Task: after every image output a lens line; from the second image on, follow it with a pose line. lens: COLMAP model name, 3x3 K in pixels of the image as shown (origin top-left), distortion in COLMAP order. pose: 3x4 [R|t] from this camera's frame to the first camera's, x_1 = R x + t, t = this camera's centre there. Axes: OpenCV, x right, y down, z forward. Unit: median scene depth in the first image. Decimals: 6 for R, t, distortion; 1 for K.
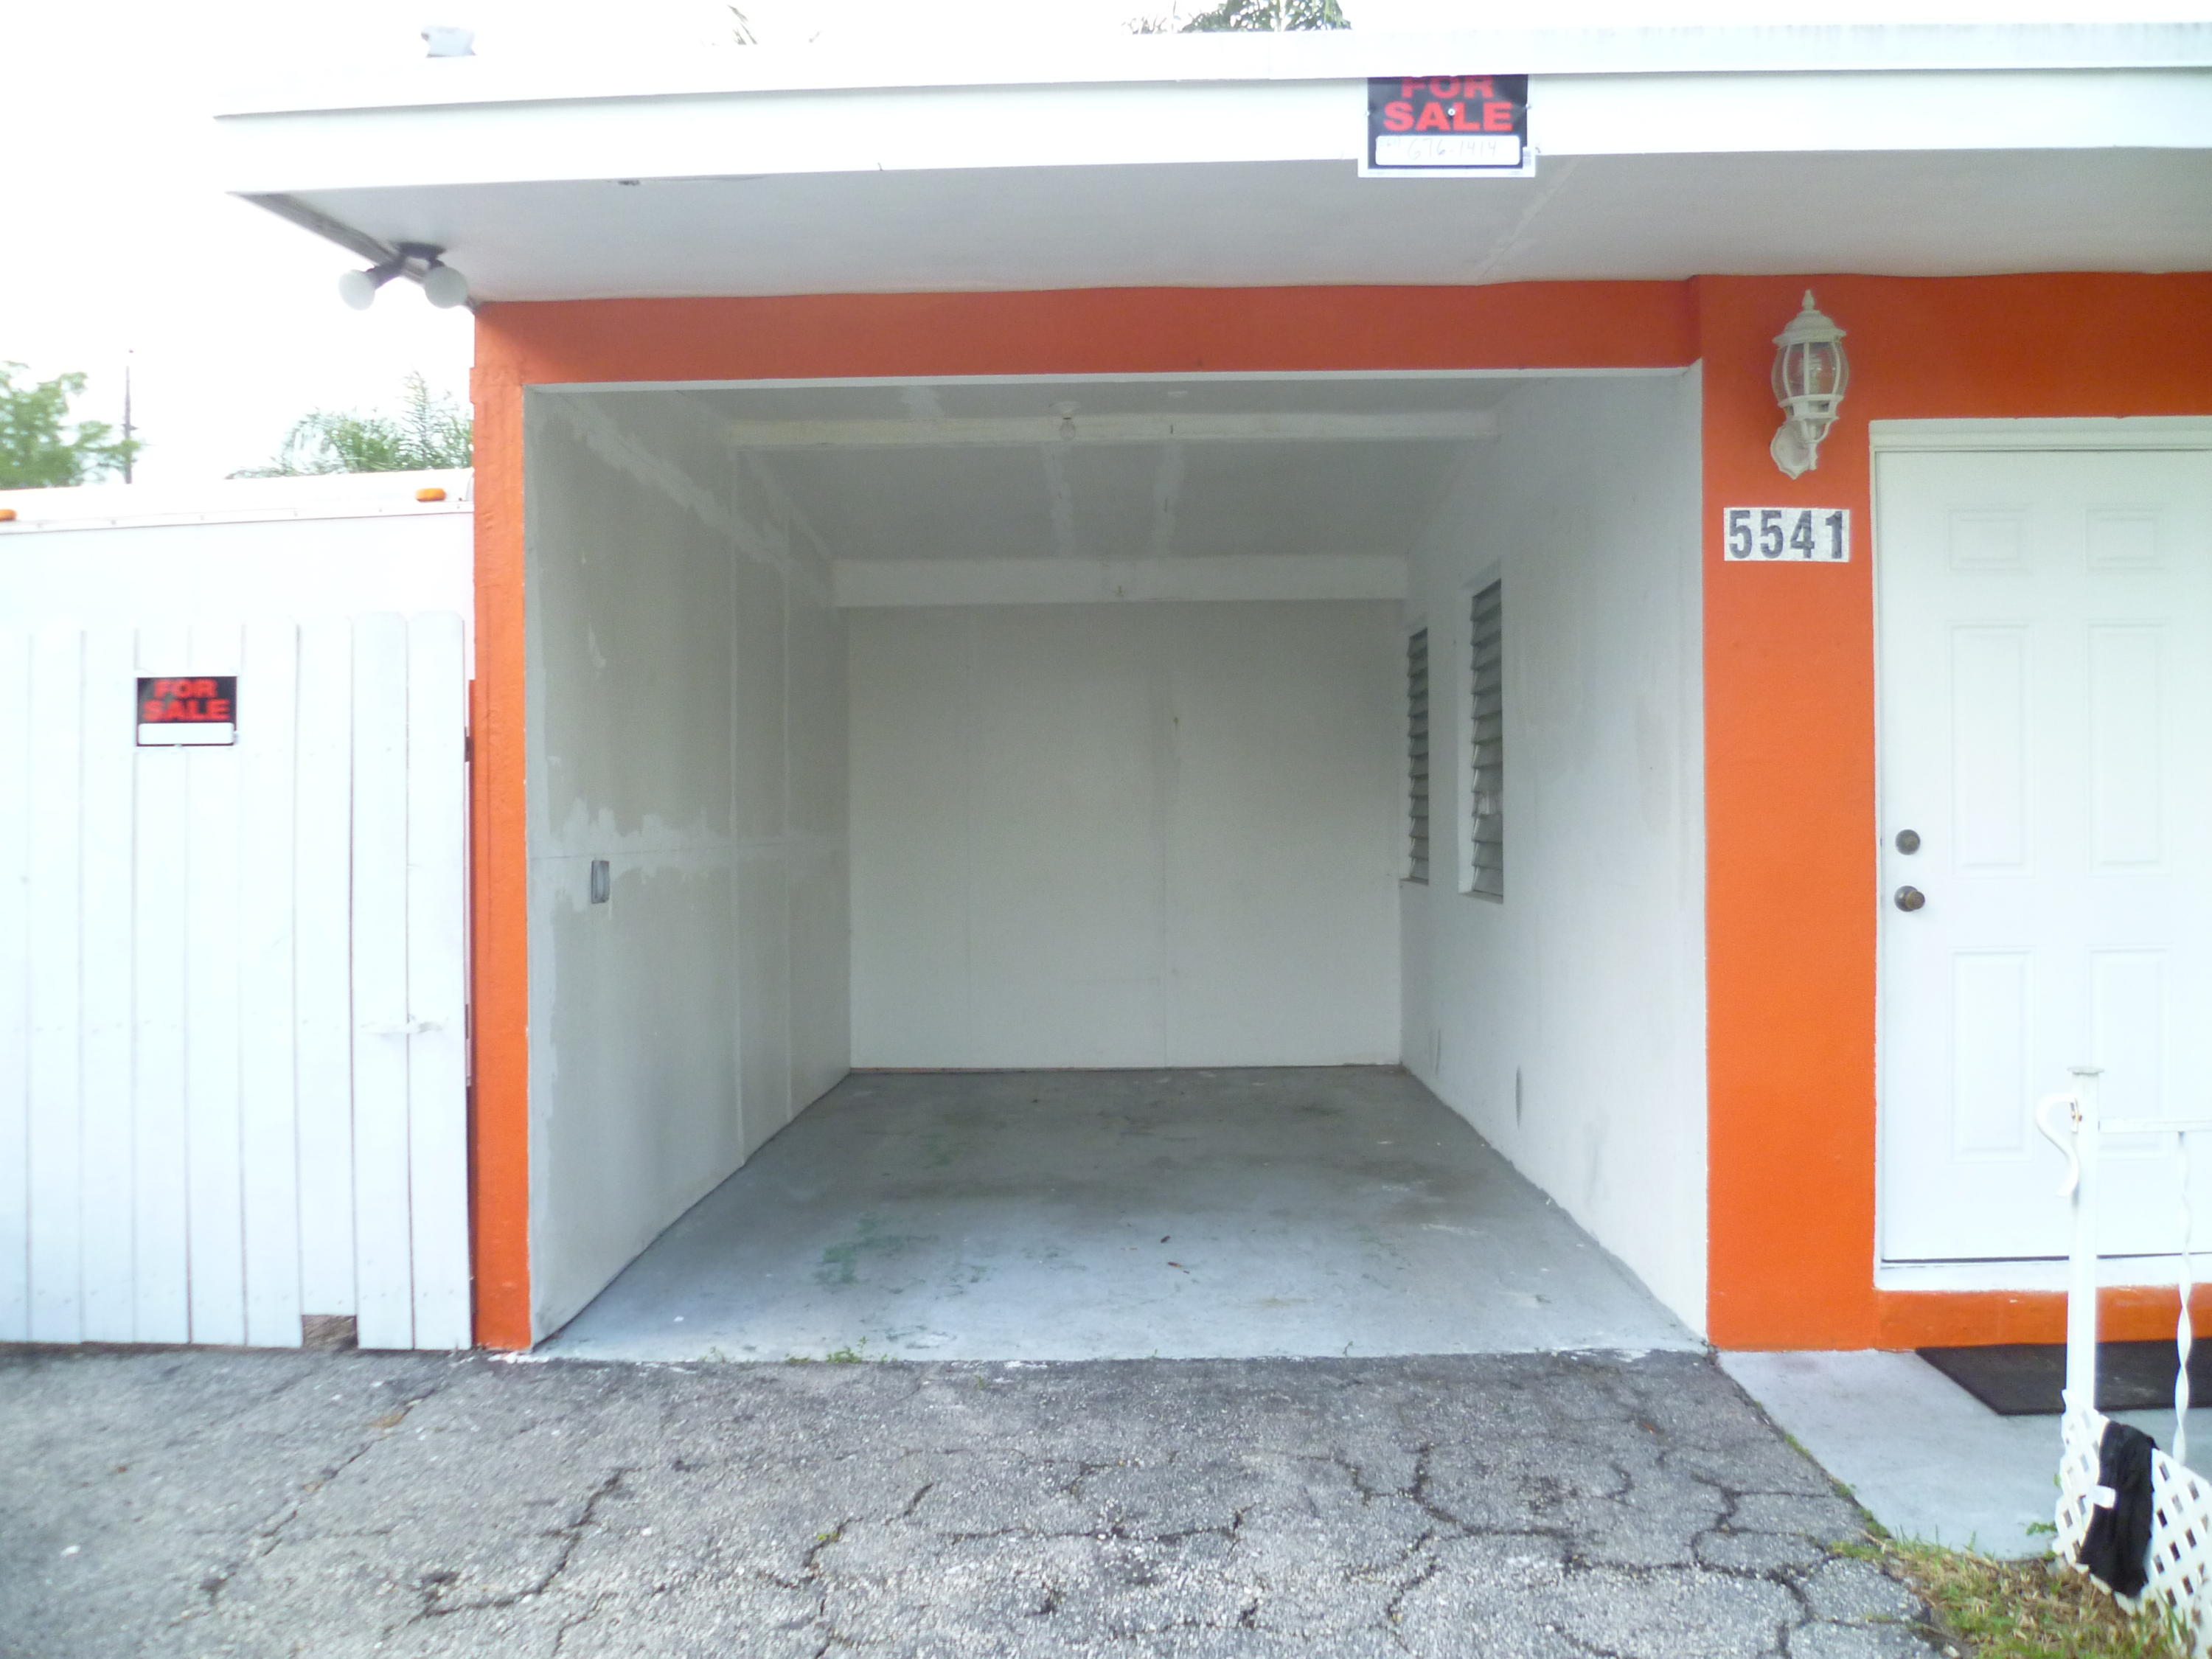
lens RADIAL K [[1811.1, 0, 1097.4], [0, 1811.1, 829.2], [0, 0, 1]] dist [-0.095797, 0.034055]
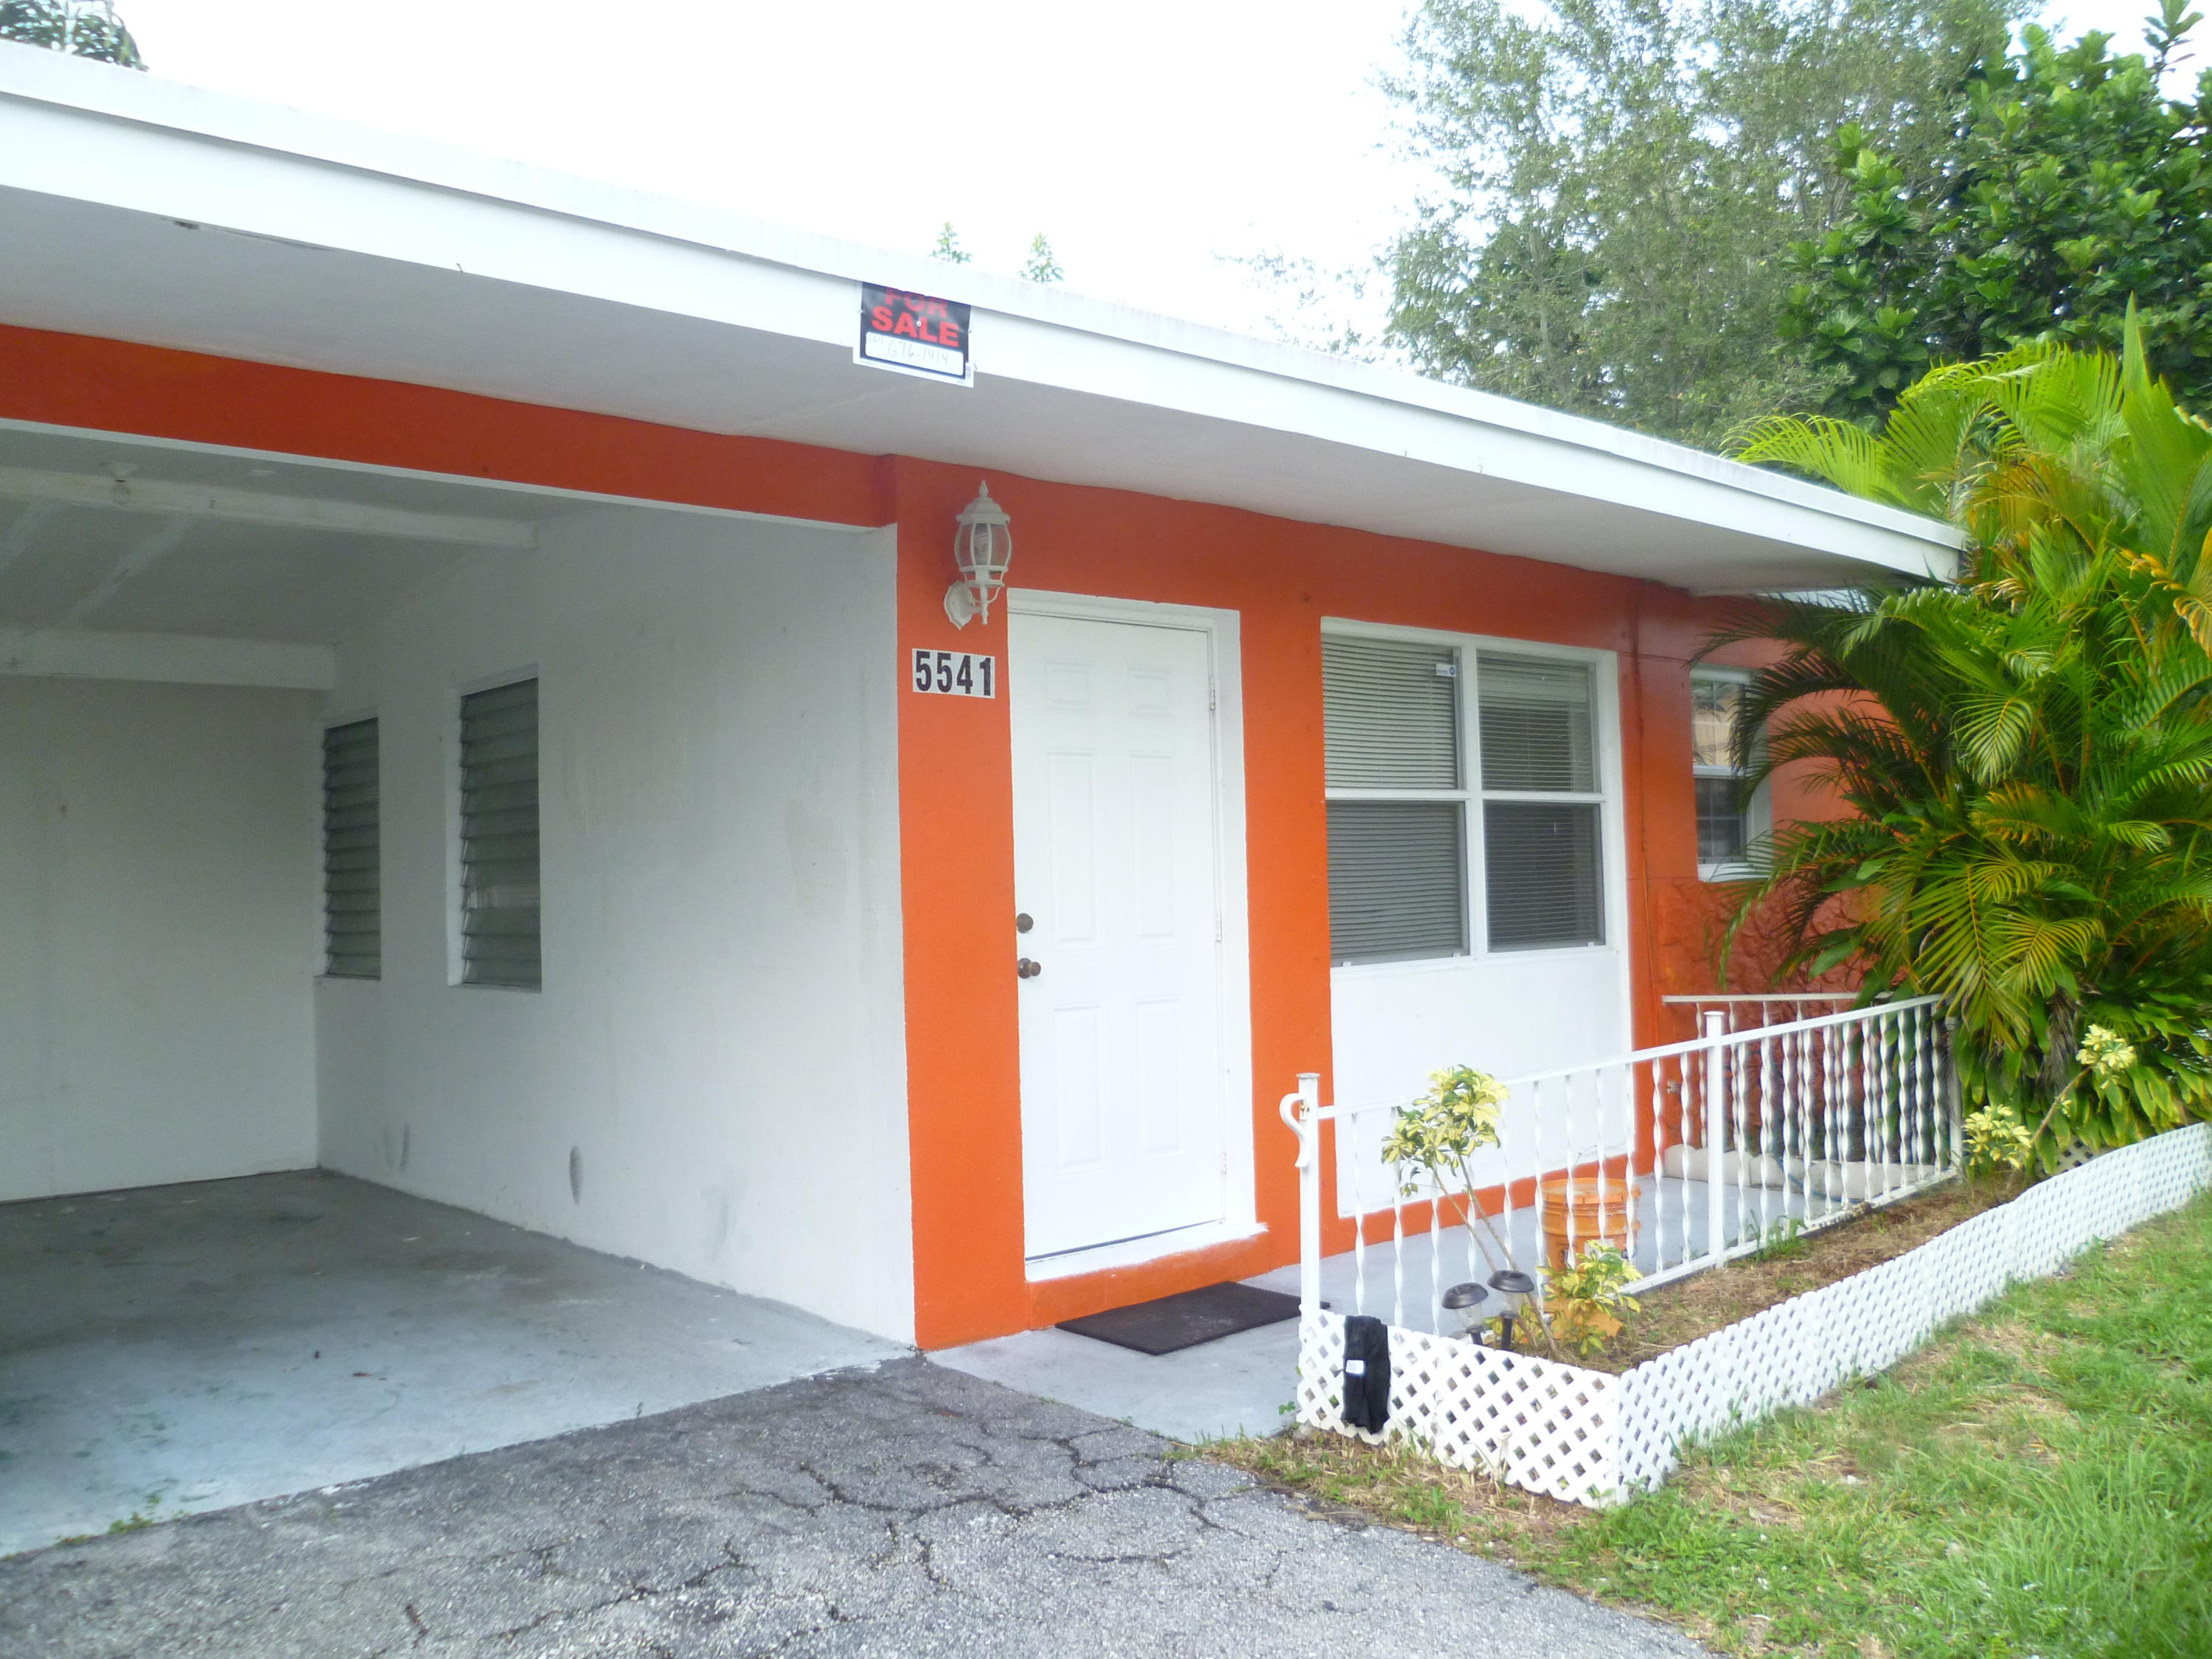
lens RADIAL K [[1811.1, 0, 1096.0], [0, 1811.1, 825.8], [0, 0, 1]] dist [-0.095797, 0.034055]
pose [[0.730705, 0.014632, 0.682536, -0.393166], [0.022243, 0.998729, -0.045224, -0.001917], [-0.682331, 0.048228, 0.729451, 0.027858]]
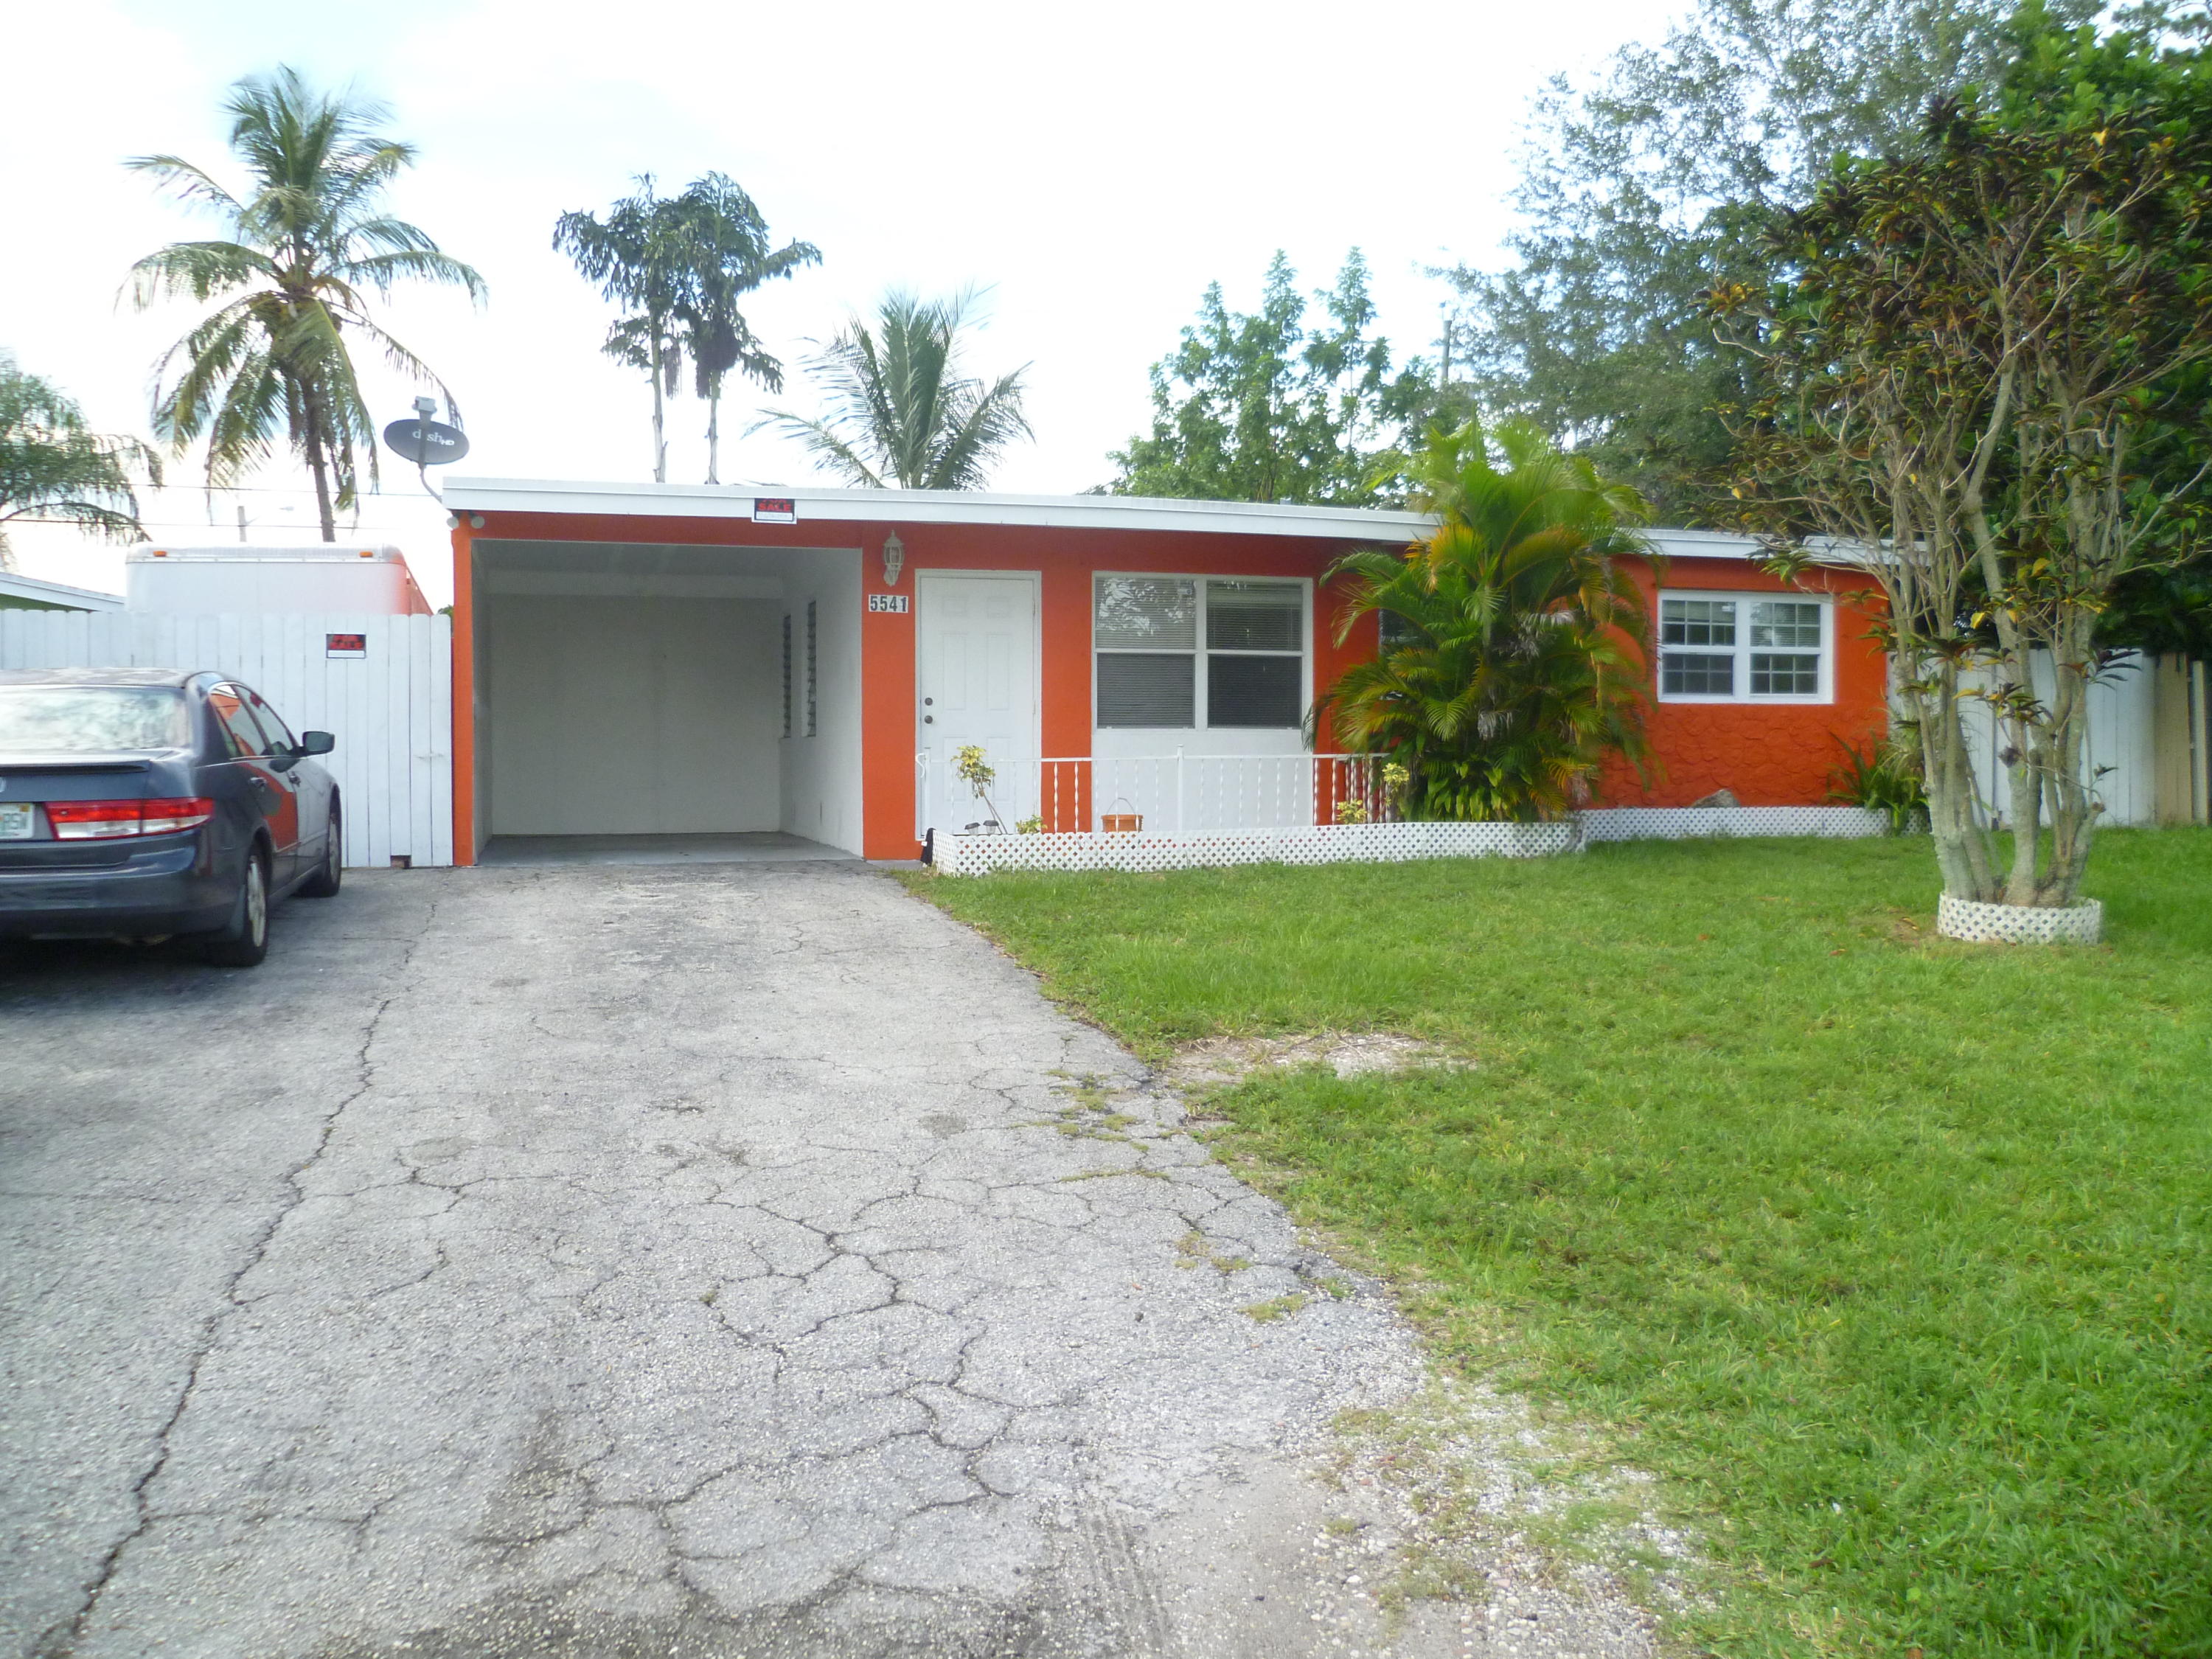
lens RADIAL K [[1811.1, 0, 1106.5], [0, 1811.1, 853.2], [0, 0, 1]] dist [-0.095797, 0.034055]
pose [[0.947415, -0.005436, 0.319963, -0.281184], [-0.009975, 0.998868, 0.046506, 0.127116], [-0.319853, -0.047253, 0.946288, -2.215111]]
